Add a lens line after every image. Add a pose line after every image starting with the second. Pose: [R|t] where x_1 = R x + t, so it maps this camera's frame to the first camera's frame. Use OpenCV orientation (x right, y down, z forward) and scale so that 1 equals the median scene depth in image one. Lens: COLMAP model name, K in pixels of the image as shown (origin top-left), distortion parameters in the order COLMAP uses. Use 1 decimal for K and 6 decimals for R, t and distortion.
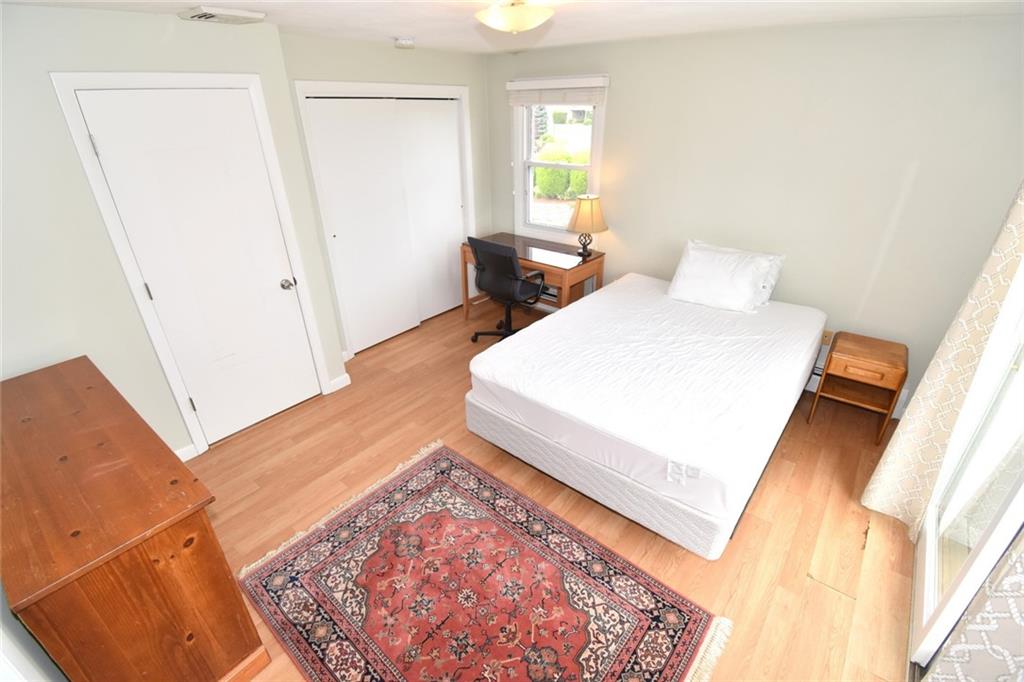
lens RADIAL K [[465.3, 0, 517.7], [0, 465.3, 342.9], [0, 0, 1]] dist [0.001511, -0.012231]
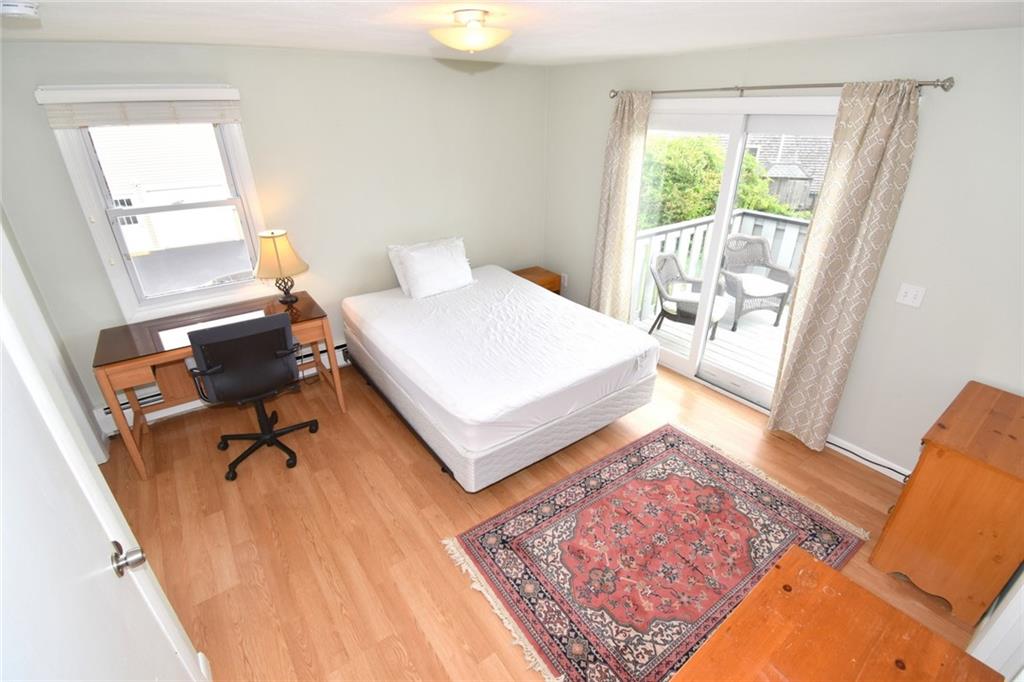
lens RADIAL K [[465.3, 0, 517.7], [0, 465.3, 342.9], [0, 0, 1]] dist [0.001511, -0.012231]
pose [[0.239723, -0.426935, 0.871929, -0.843215], [0.439613, 0.848500, 0.294598, -0.317048], [-0.865606, 0.312689, 0.391091, 0.579838]]
